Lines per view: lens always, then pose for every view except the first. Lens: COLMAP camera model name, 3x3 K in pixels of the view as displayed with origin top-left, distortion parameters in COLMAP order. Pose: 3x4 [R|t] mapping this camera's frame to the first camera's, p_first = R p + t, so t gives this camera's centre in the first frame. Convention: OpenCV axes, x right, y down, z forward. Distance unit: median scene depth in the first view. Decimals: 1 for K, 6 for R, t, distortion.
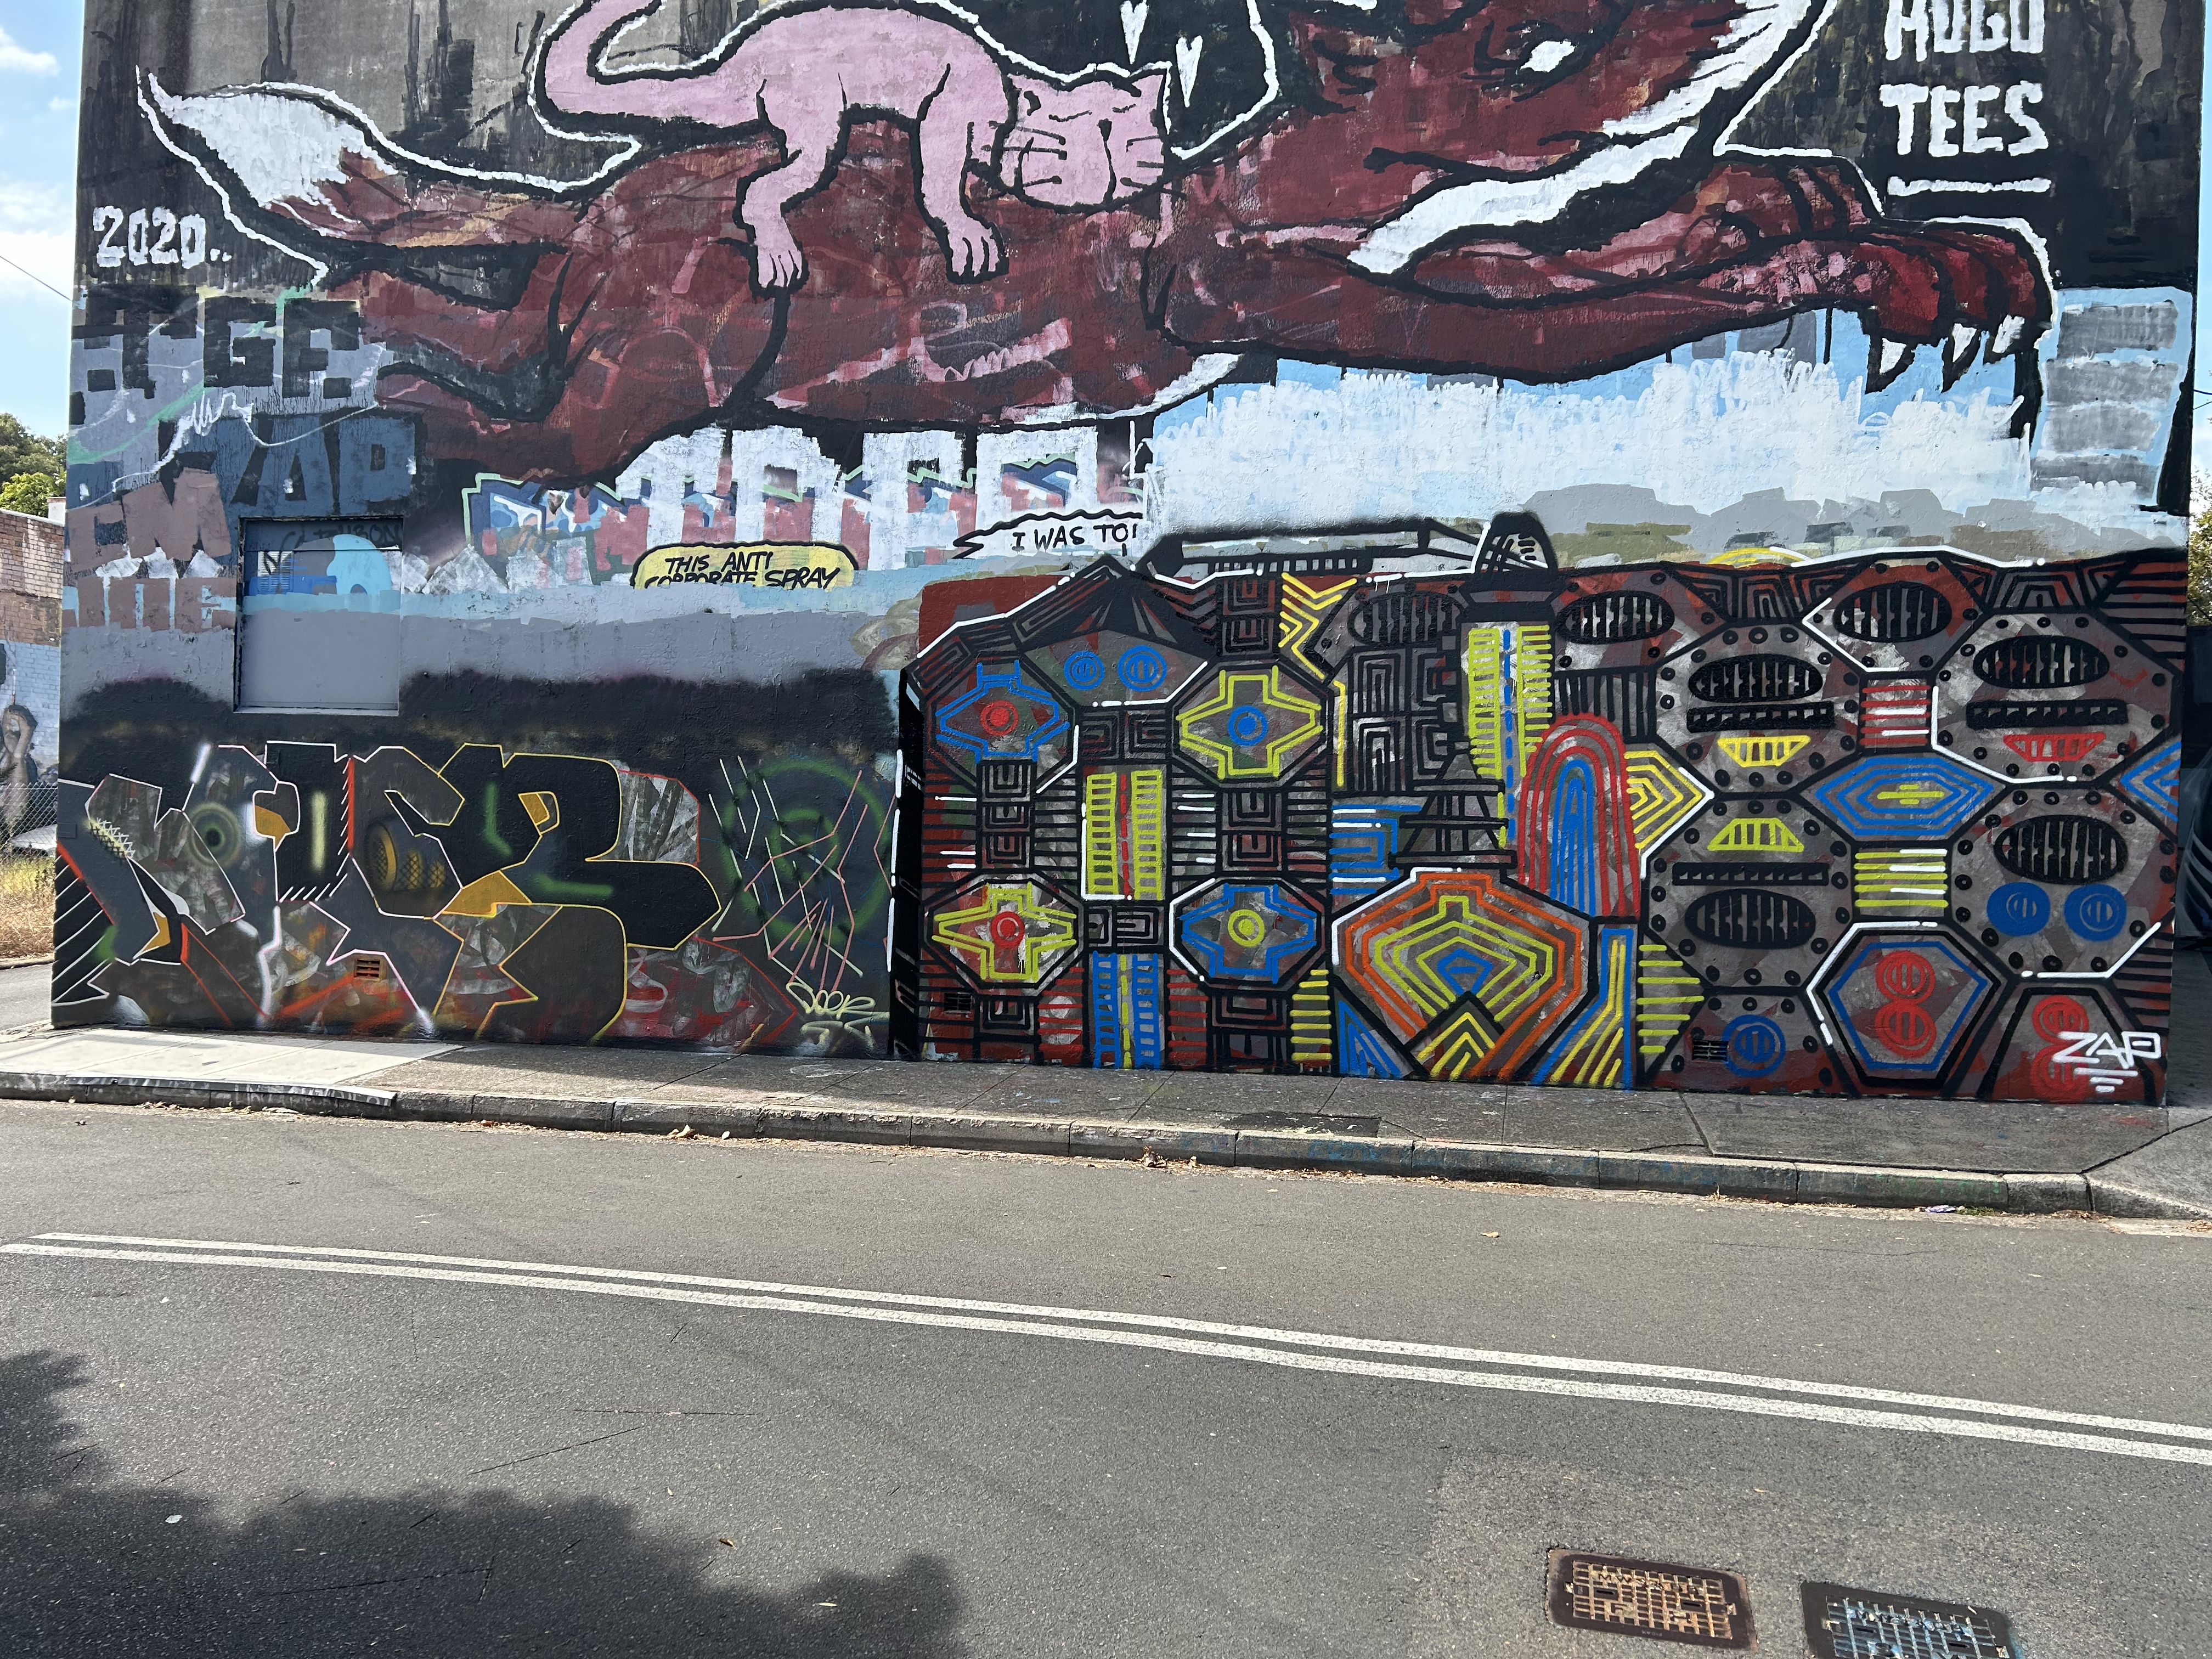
lens RADIAL K [[1657.7, 0, 1097.8], [0, 1657.7, 839.0], [0, 0, 1]] dist [0.065812, -0.077753]
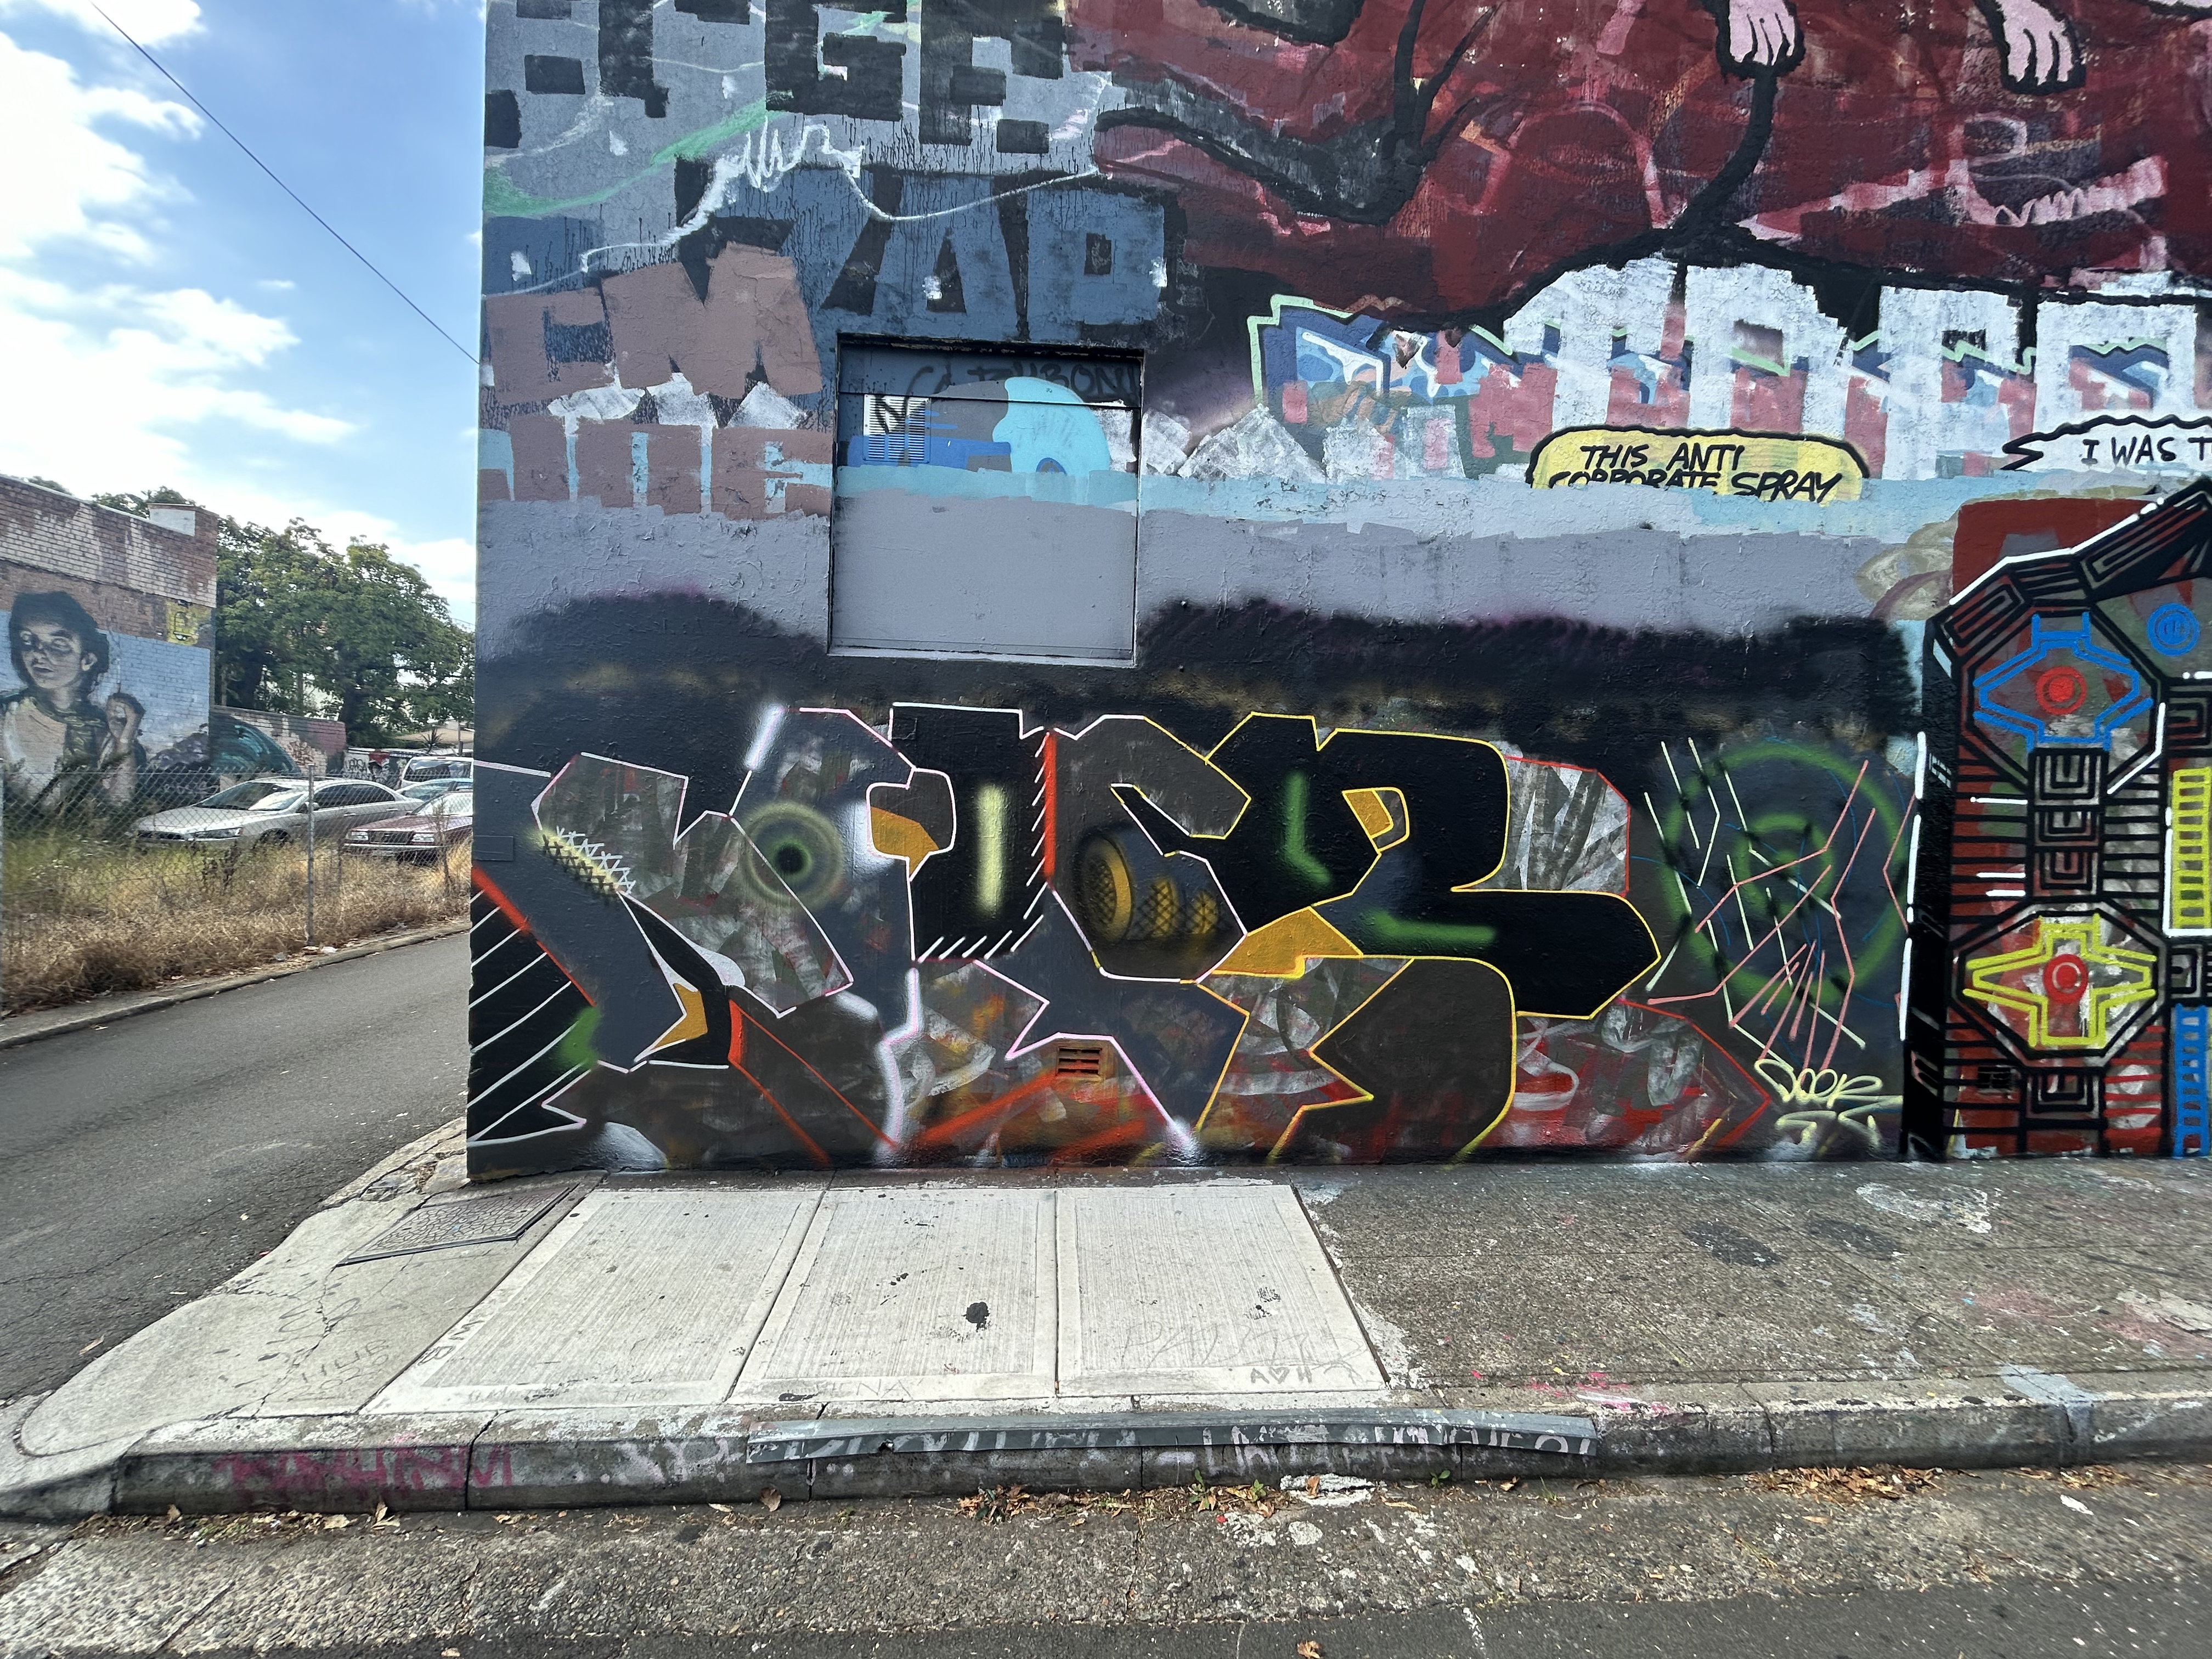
lens RADIAL K [[891.8, 0, 1098.1], [0, 891.8, 825.4], [0, 0, 1]] dist [0.000509, -0.000771]
pose [[0.955892, -0.007305, 0.293628, -0.555615], [0.000715, 0.999746, 0.022544, -0.021903], [-0.293718, -0.021340, 0.955654, 0.707866]]
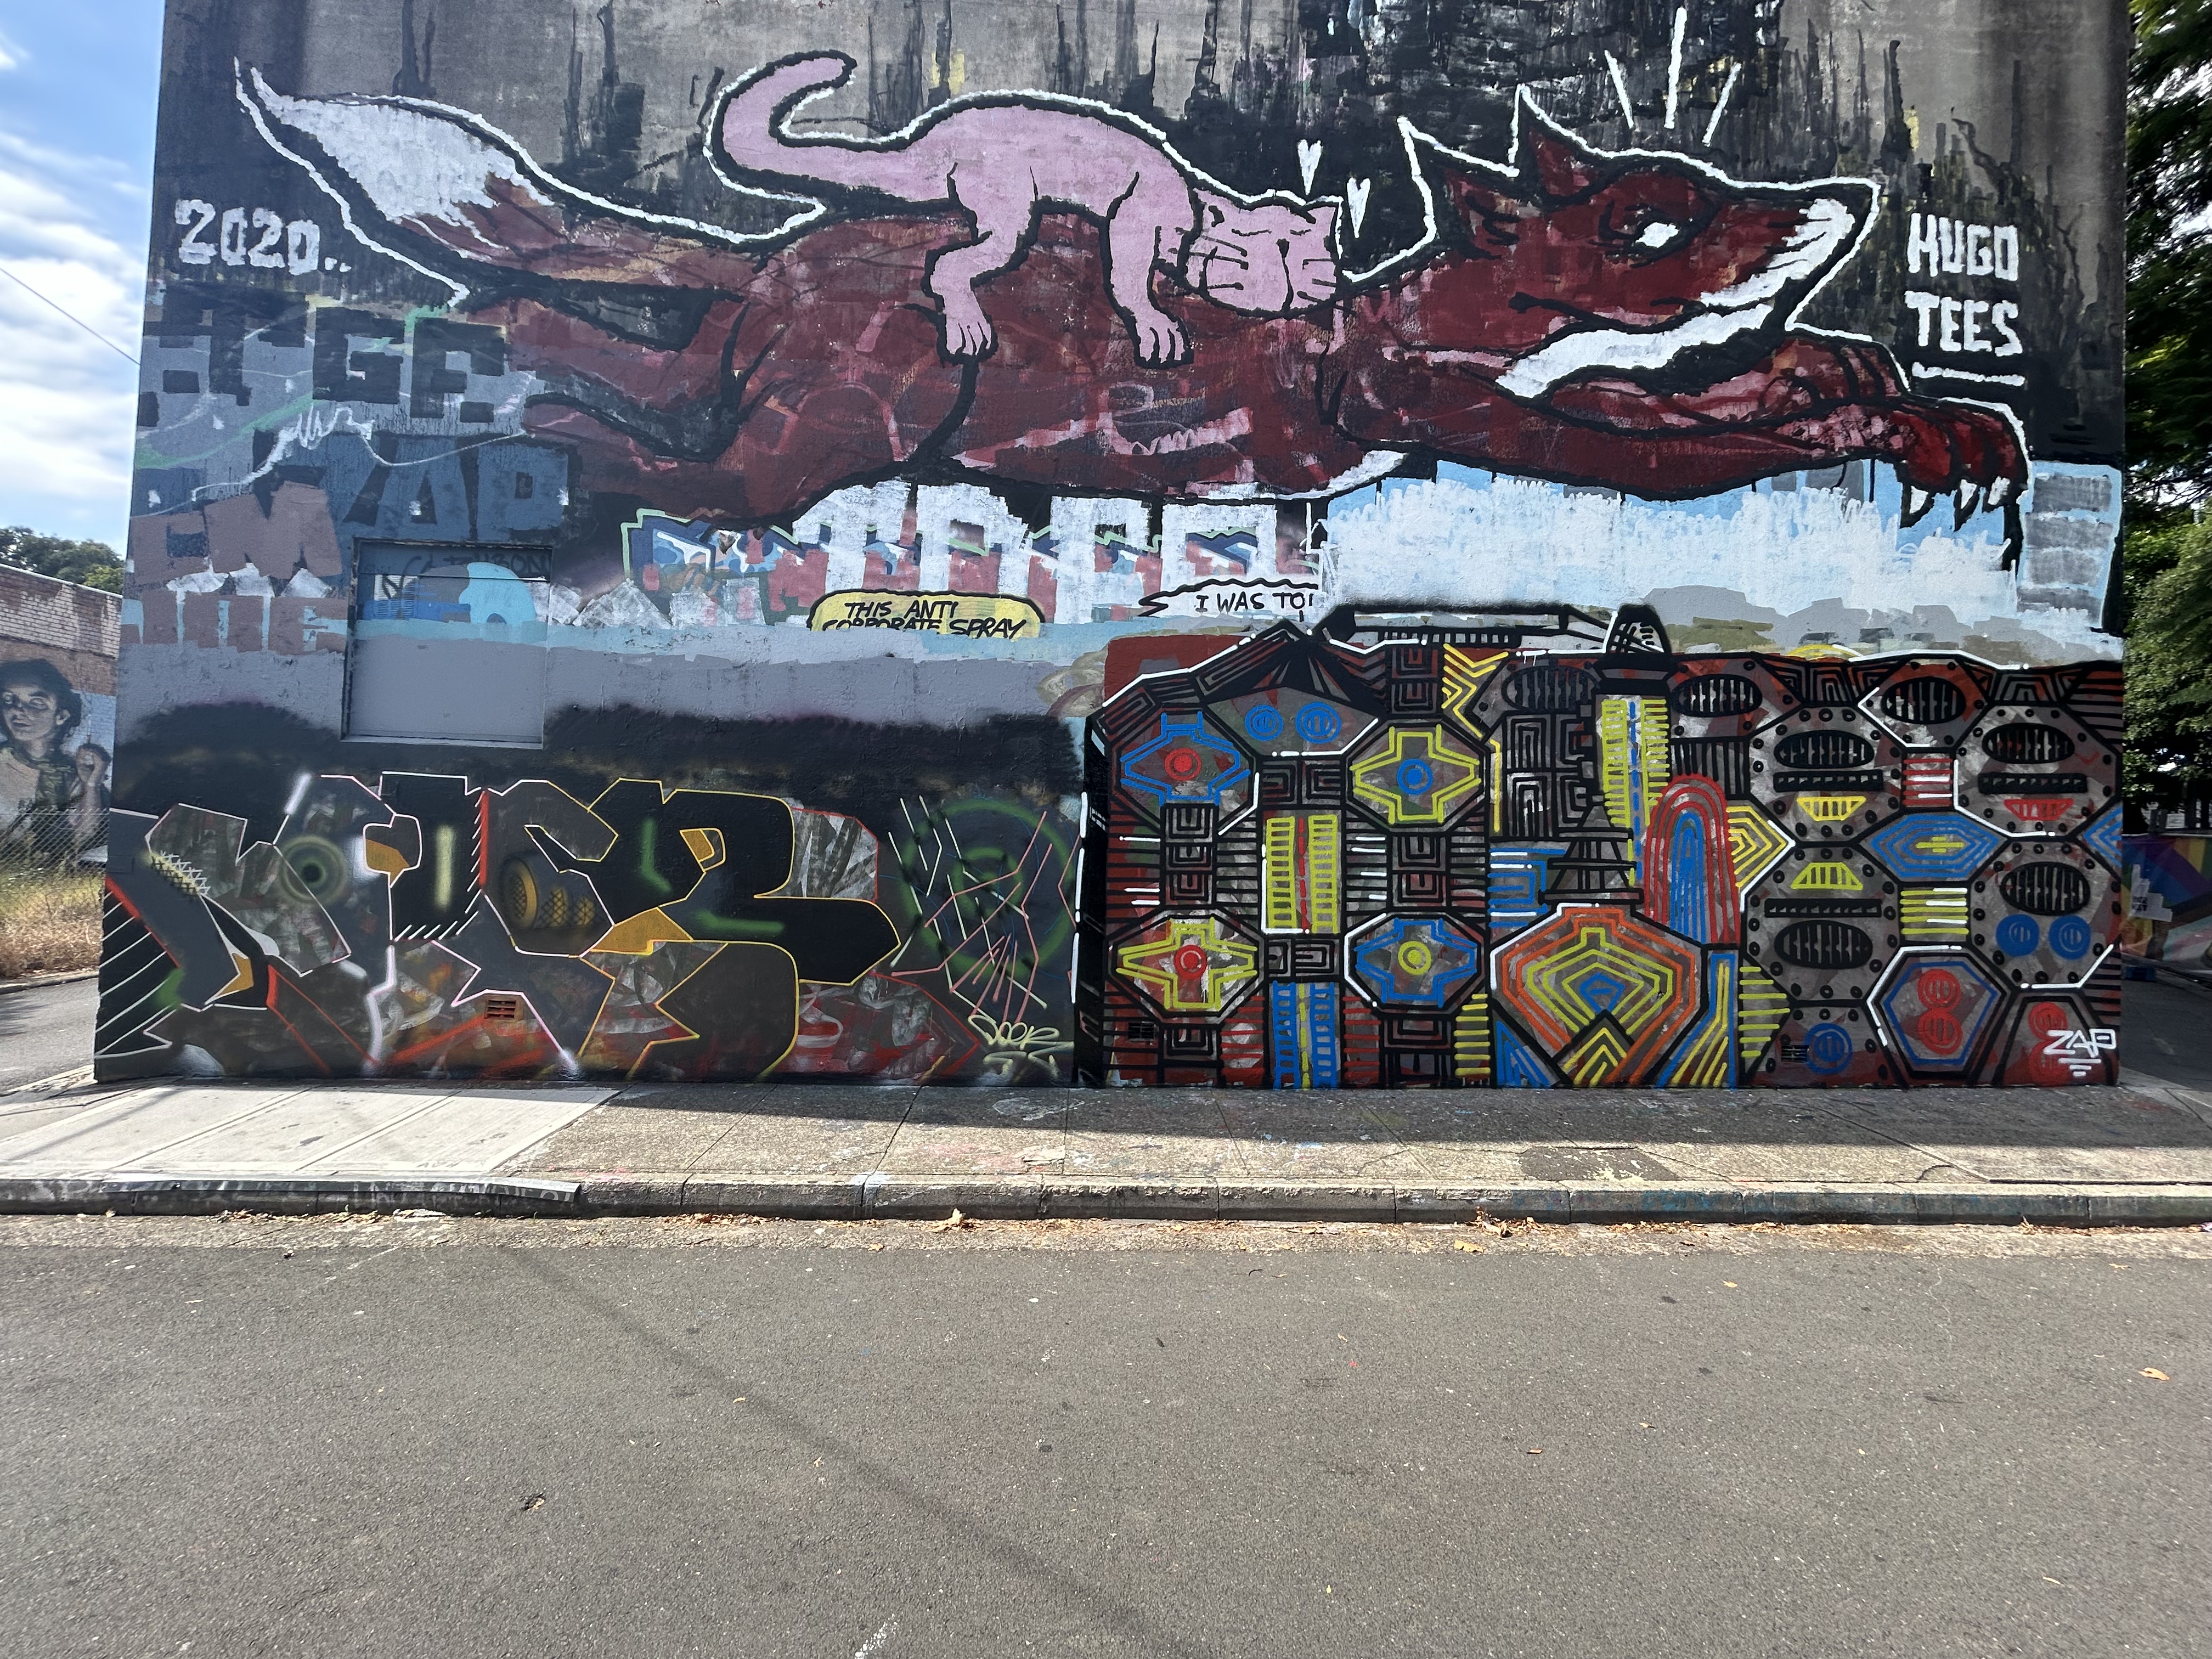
lens RADIAL K [[891.8, 0, 1101.3], [0, 891.8, 825.6], [0, 0, 1]] dist [0.000509, -0.000771]
pose [[0.963990, 0.010099, 0.265746, -0.251952], [-0.004197, 0.999732, -0.022770, -0.019202], [-0.265905, 0.020834, 0.963774, 0.431394]]
